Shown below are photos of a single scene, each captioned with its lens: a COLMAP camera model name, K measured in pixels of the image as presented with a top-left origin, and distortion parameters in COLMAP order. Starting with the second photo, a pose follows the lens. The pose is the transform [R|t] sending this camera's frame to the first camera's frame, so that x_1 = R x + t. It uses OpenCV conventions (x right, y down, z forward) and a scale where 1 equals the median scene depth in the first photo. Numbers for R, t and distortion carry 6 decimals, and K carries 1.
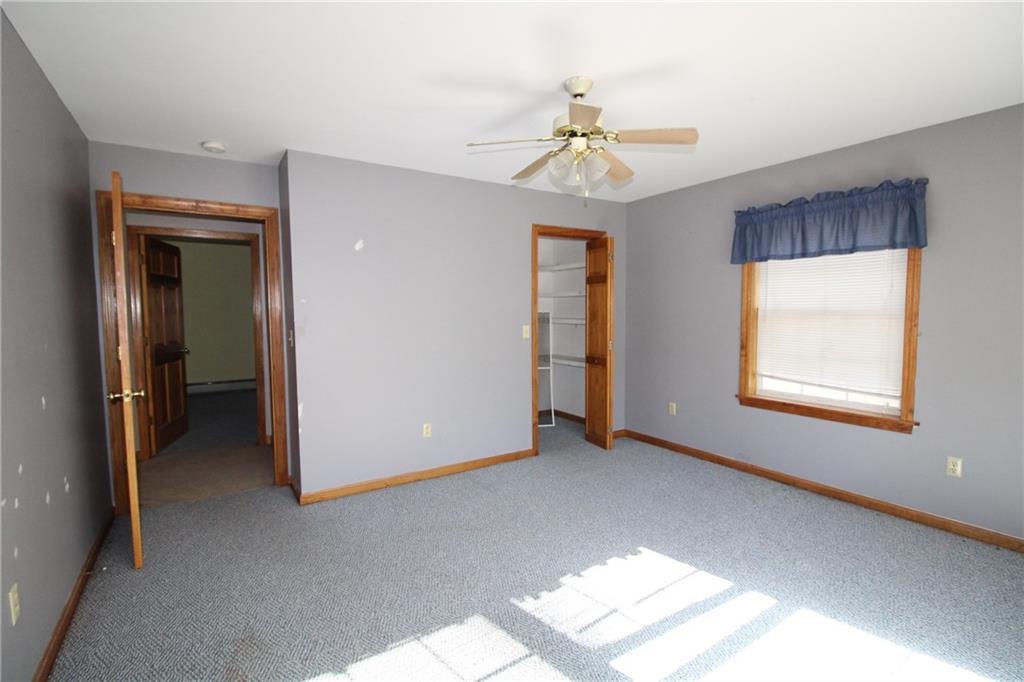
lens RADIAL K [[471.3, 0, 511.1], [0, 471.3, 341.6], [0, 0, 1]] dist [0.003061, 0.000148]
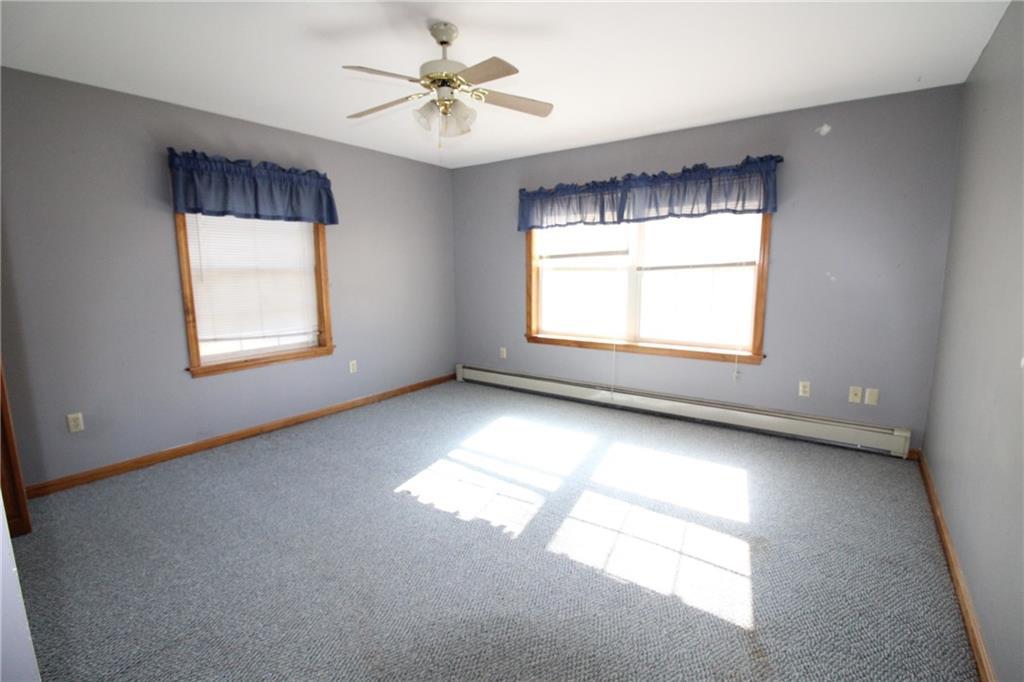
lens RADIAL K [[471.3, 0, 510.3], [0, 471.3, 337.6], [0, 0, 1]] dist [0.003061, 0.000148]
pose [[-0.351140, -0.125720, 0.927844, -0.625096], [0.075348, 0.983937, 0.161835, -0.044177], [-0.933286, 0.126738, -0.336027, 0.888722]]
